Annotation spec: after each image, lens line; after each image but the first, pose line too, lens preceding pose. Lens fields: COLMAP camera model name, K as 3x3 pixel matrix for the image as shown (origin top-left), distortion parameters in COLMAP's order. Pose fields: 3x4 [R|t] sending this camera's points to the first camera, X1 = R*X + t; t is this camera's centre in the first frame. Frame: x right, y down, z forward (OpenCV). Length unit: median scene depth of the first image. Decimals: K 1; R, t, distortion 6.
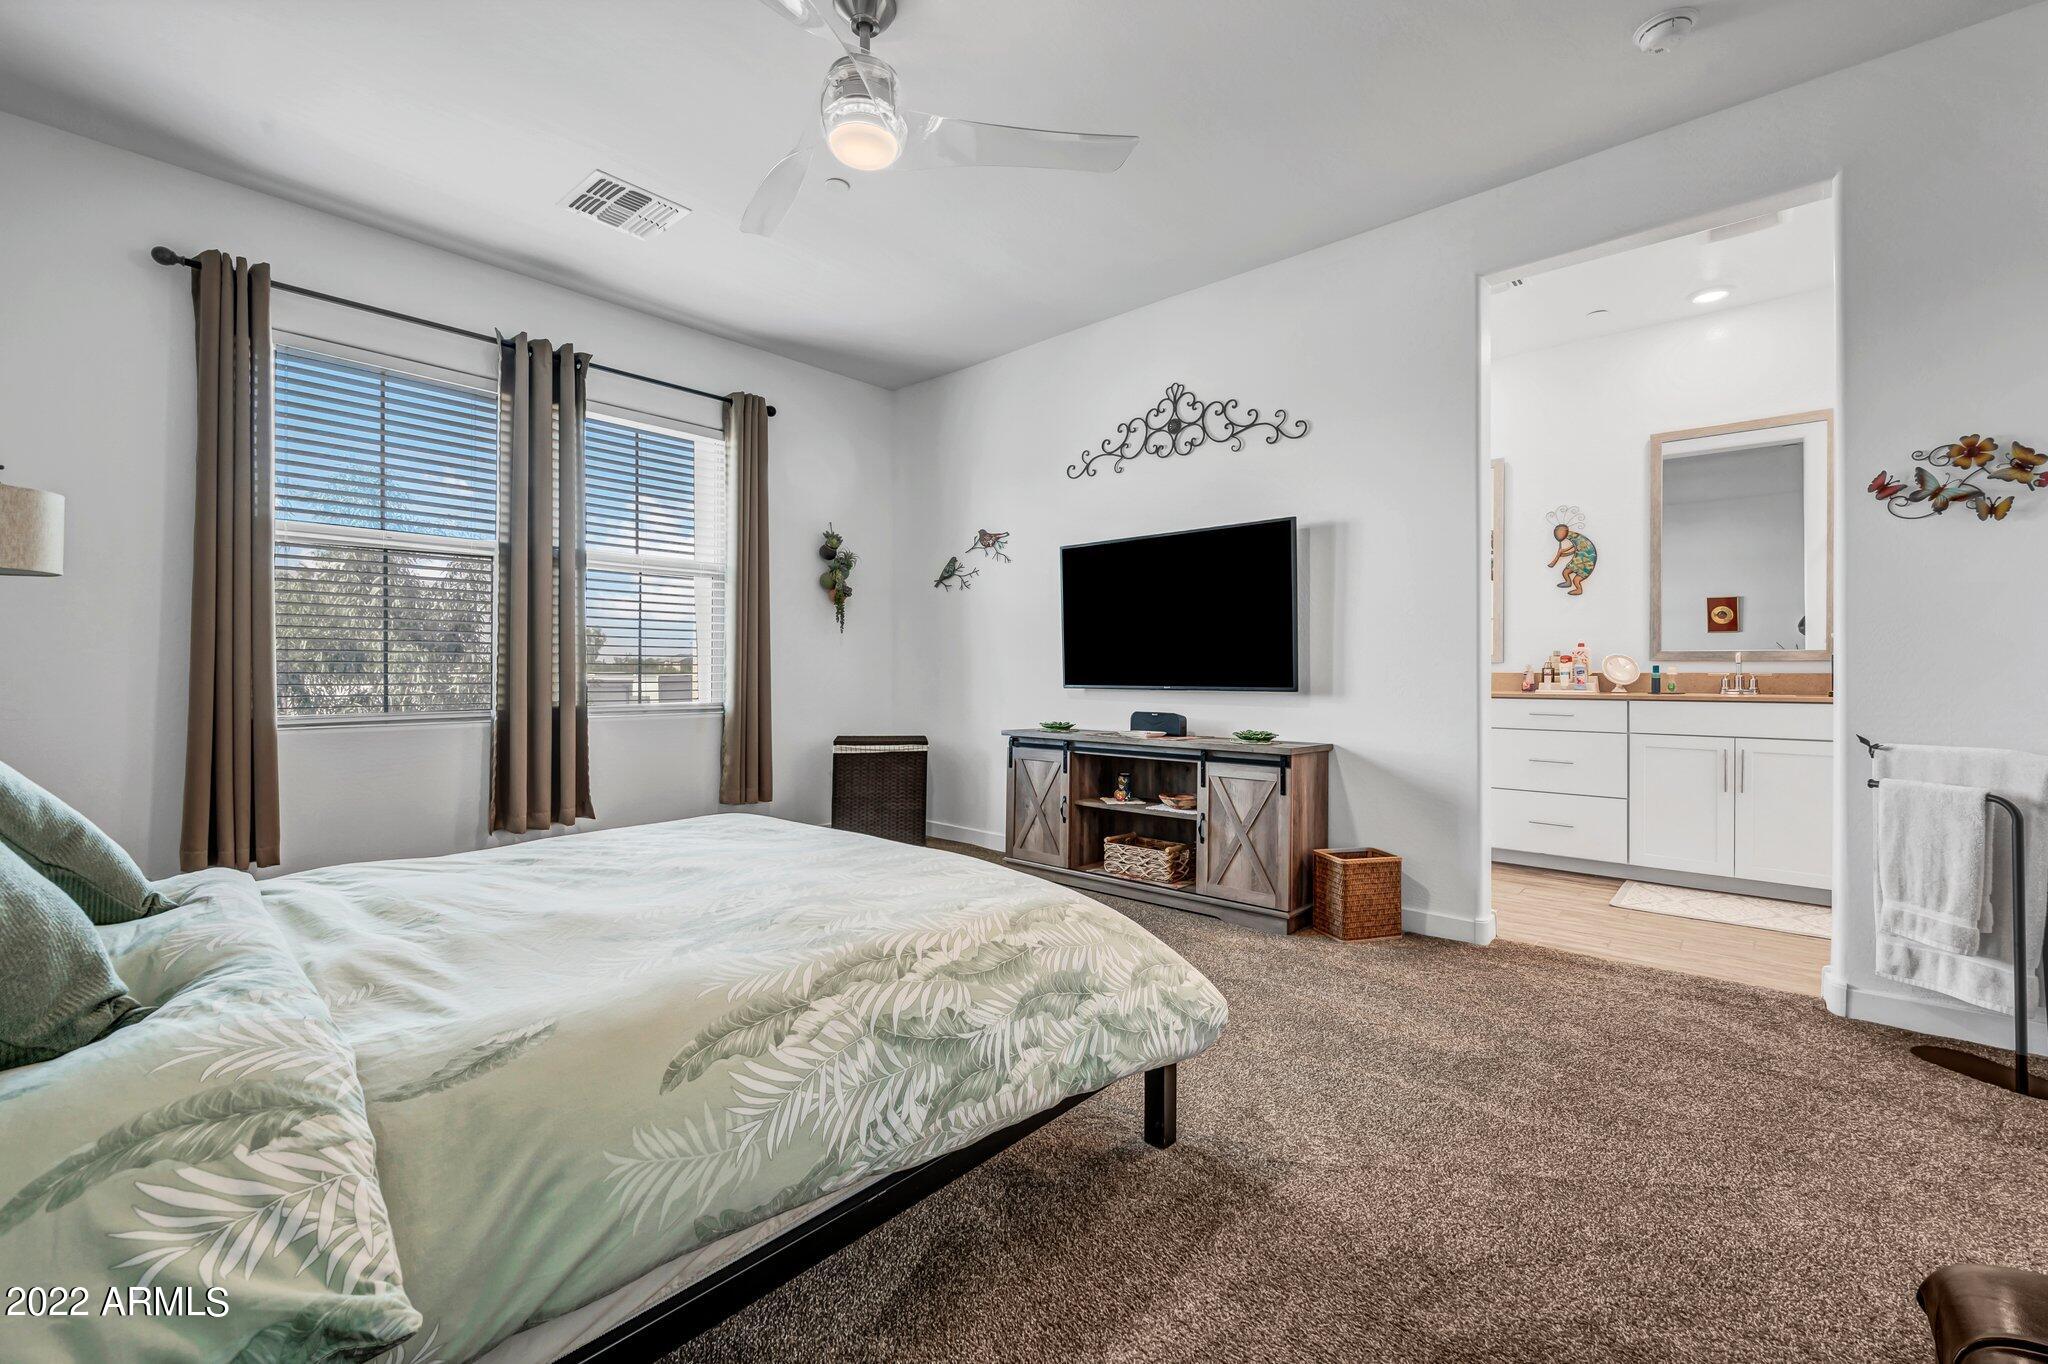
lens RADIAL K [[850.8, 0, 1022.2], [0, 850.8, 677.8], [0, 0, 1]] dist [-0.000184, 0.000026]
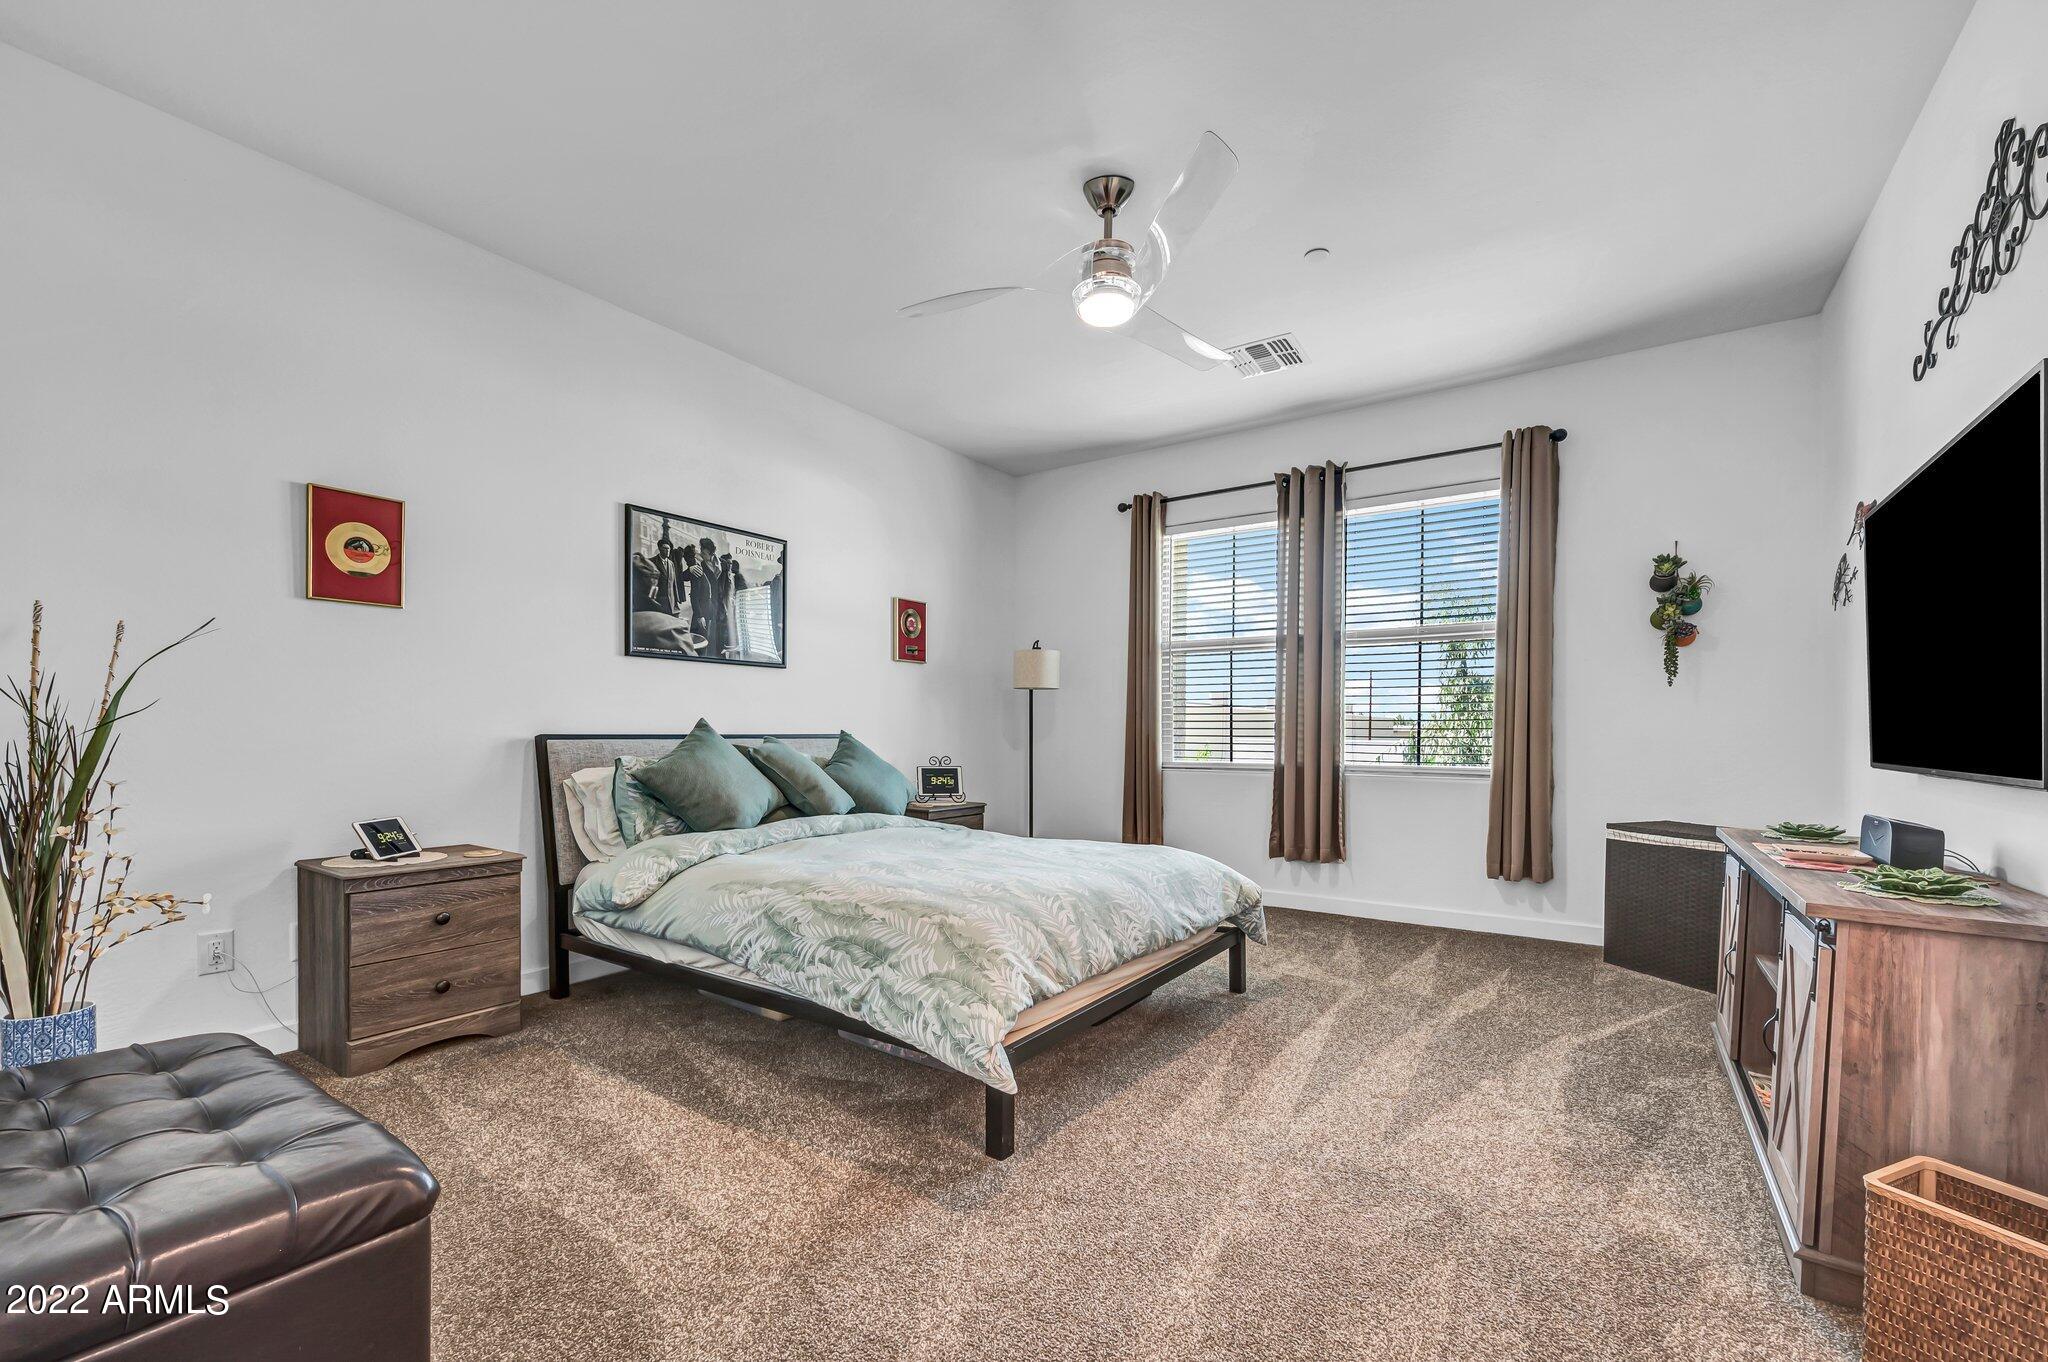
lens RADIAL K [[860.2, 0, 1019.9], [0, 860.2, 739.3], [0, 0, 1]] dist [-0.000949, -0.000032]
pose [[0.121188, 0.011394, -0.992564, 0.790237], [-0.009317, 0.999903, 0.010341, -0.010888], [0.992586, 0.007995, 0.121283, 0.540170]]
